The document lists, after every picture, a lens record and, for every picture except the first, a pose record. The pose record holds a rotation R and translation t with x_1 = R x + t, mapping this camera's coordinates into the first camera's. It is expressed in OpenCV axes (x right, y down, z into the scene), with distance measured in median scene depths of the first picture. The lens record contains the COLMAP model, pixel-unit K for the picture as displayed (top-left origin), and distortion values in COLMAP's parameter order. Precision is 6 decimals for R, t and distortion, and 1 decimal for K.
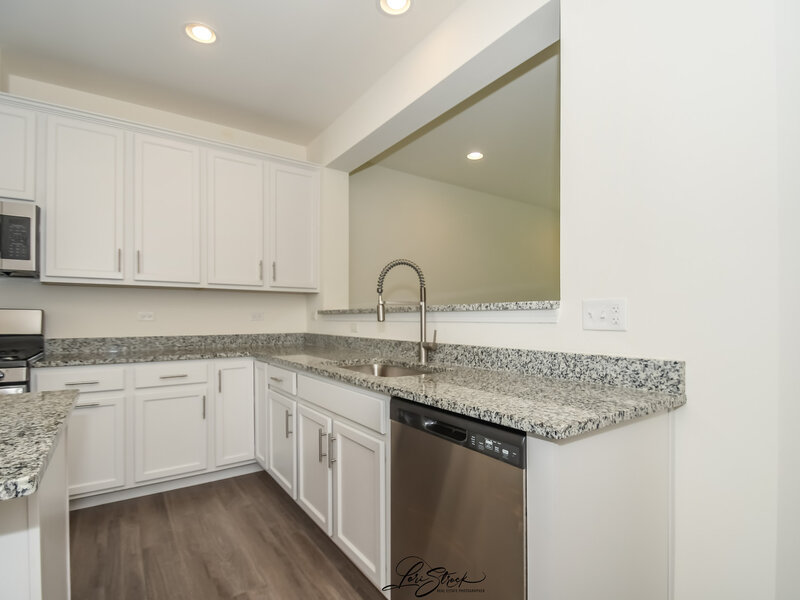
lens RADIAL K [[405.0, 0, 398.4], [0, 405.0, 317.7], [0, 0, 1]] dist [-0.000855, -0.000402]
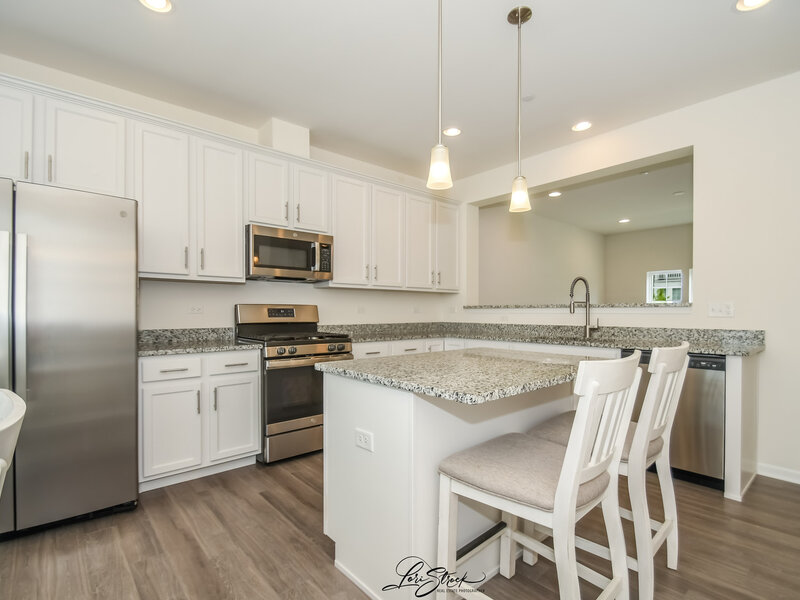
lens RADIAL K [[416.5, 0, 401.3], [0, 416.5, 311.4], [0, 0, 1]] dist [0.061667, -0.040990]
pose [[0.991209, 0.000984, 0.132304, -0.762340], [-0.001265, 0.999997, 0.002037, -0.000979], [-0.132301, -0.002187, 0.991207, -0.515998]]
